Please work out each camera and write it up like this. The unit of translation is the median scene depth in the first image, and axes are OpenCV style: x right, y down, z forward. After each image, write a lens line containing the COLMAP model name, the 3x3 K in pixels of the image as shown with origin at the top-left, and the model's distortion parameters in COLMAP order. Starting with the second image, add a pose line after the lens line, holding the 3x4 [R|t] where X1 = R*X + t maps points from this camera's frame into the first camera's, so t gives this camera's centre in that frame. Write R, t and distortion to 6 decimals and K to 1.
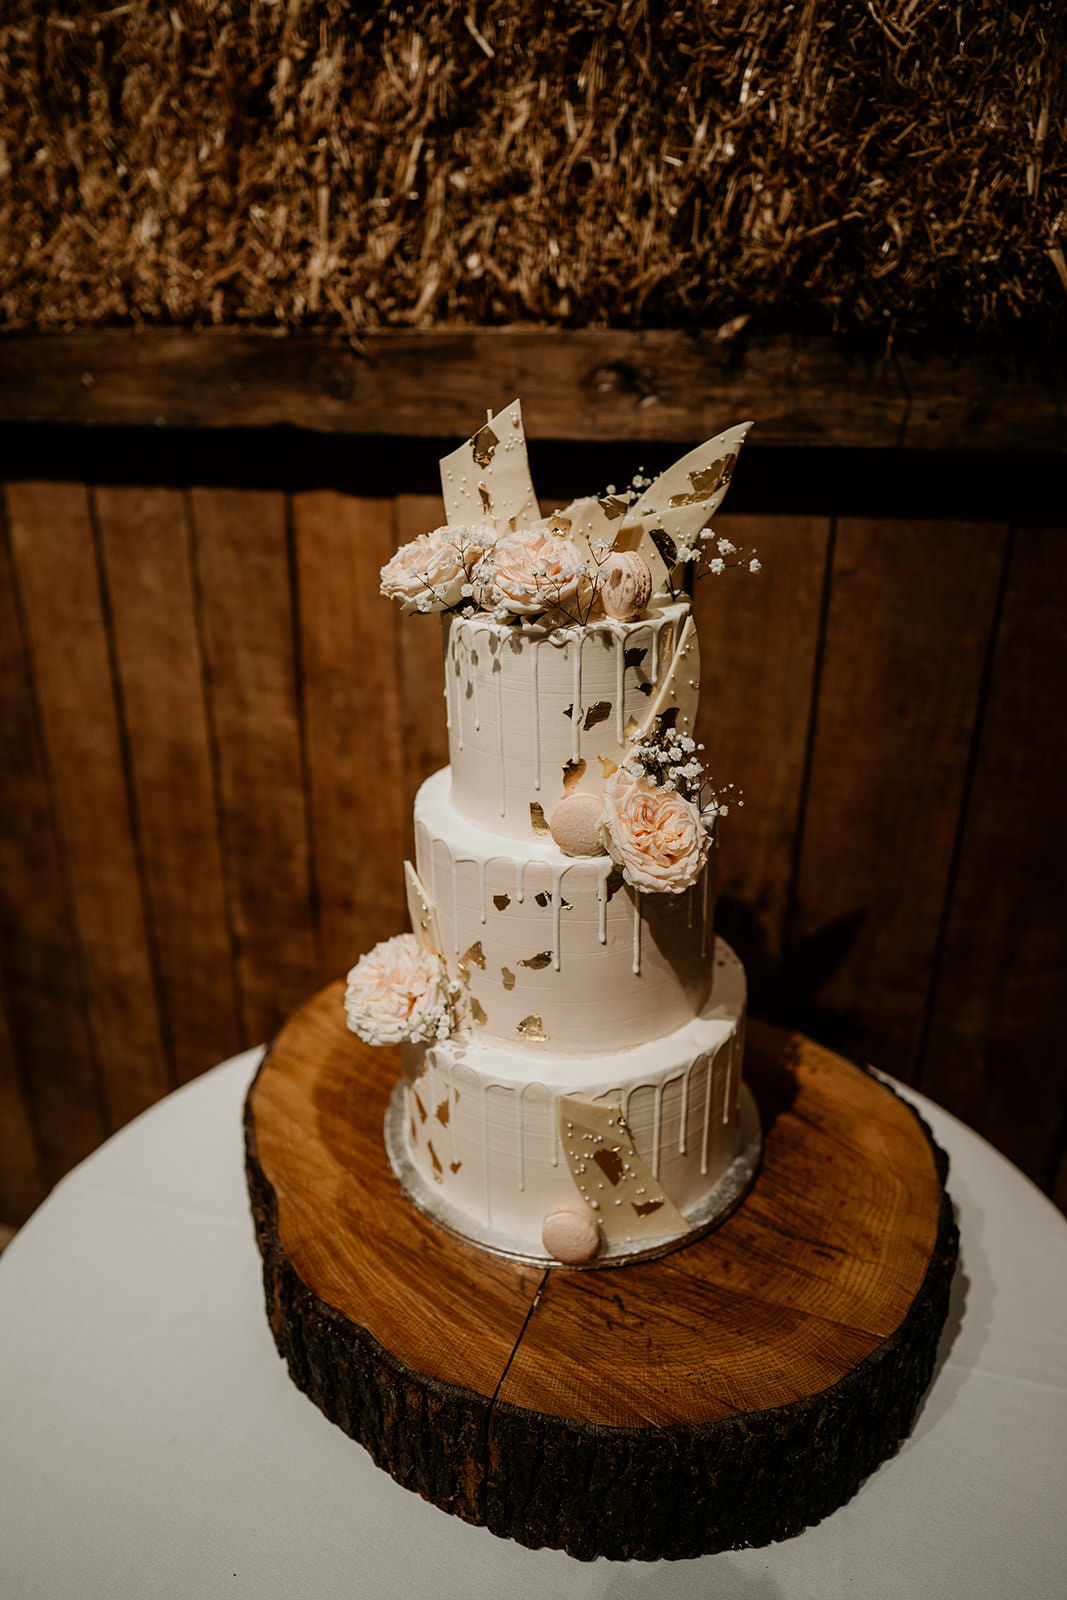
lens RADIAL K [[1067.8, 0, 533.5], [0, 1067.8, 800.0], [0, 0, 1]] dist [-0.030739, 0.045090]
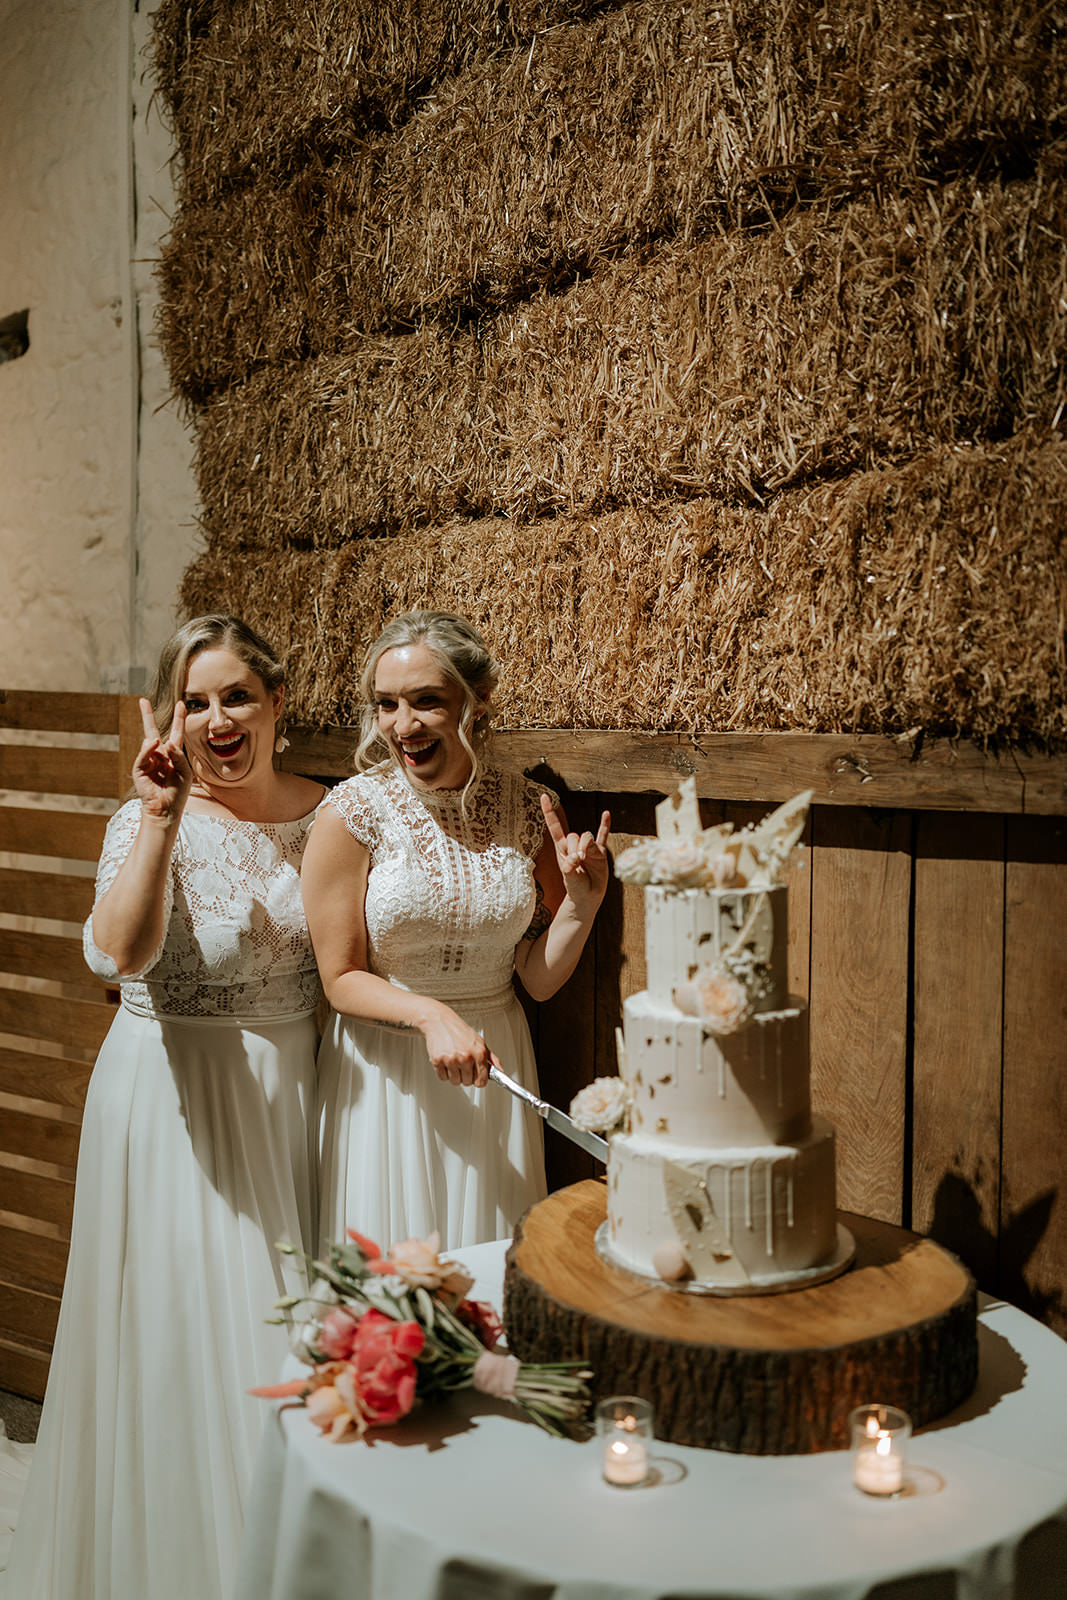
lens RADIAL K [[1500.5, 0, 533.5], [0, 1500.5, 800.0], [0, 0, 1]] dist [-0.008393, -0.005048]
pose [[0.887186, 0.021296, -0.460921, 0.693089], [-0.174904, 0.939906, -0.293231, 0.355439], [0.426978, 0.340767, 0.837596, -0.964897]]
